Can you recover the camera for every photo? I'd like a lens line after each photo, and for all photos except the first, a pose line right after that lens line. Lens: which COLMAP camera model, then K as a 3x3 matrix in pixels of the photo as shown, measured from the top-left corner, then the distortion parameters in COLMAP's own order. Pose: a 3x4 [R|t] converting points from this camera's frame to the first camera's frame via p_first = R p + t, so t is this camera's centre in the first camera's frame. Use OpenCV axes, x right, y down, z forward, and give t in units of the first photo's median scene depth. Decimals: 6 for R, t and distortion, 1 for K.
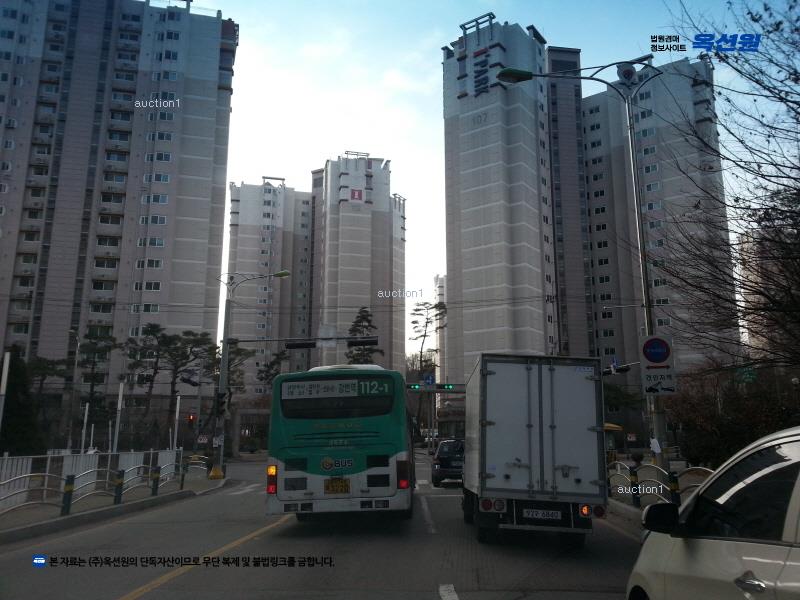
lens RADIAL K [[625.9, 0, 382.0], [0, 625.9, 298.5], [0, 0, 1]] dist [0.009754, -0.049131]
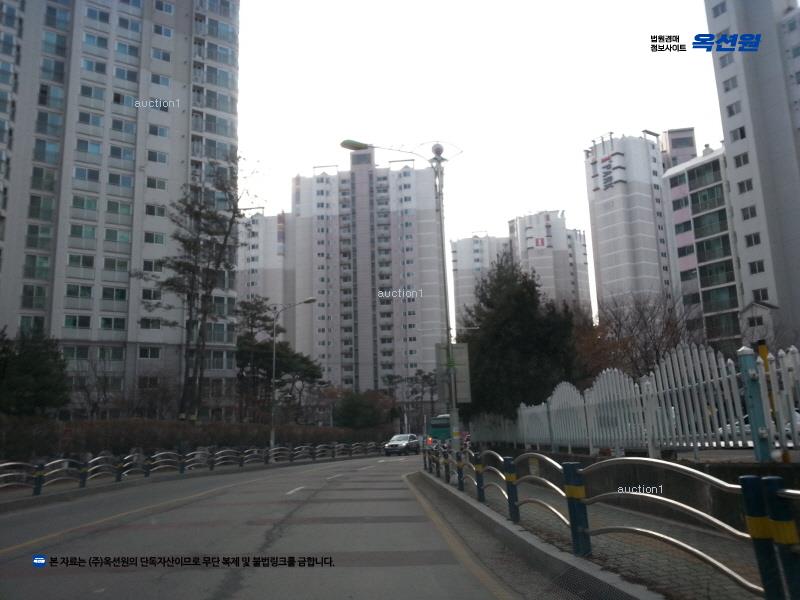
lens RADIAL K [[625.9, 0, 382.0], [0, 625.9, 298.5], [0, 0, 1]] dist [0.009754, -0.049131]
pose [[0.930445, -0.090408, -0.355105, 0.159246], [0.102721, 0.994583, 0.015933, -0.144160], [0.351740, -0.051301, 0.934691, -0.563714]]
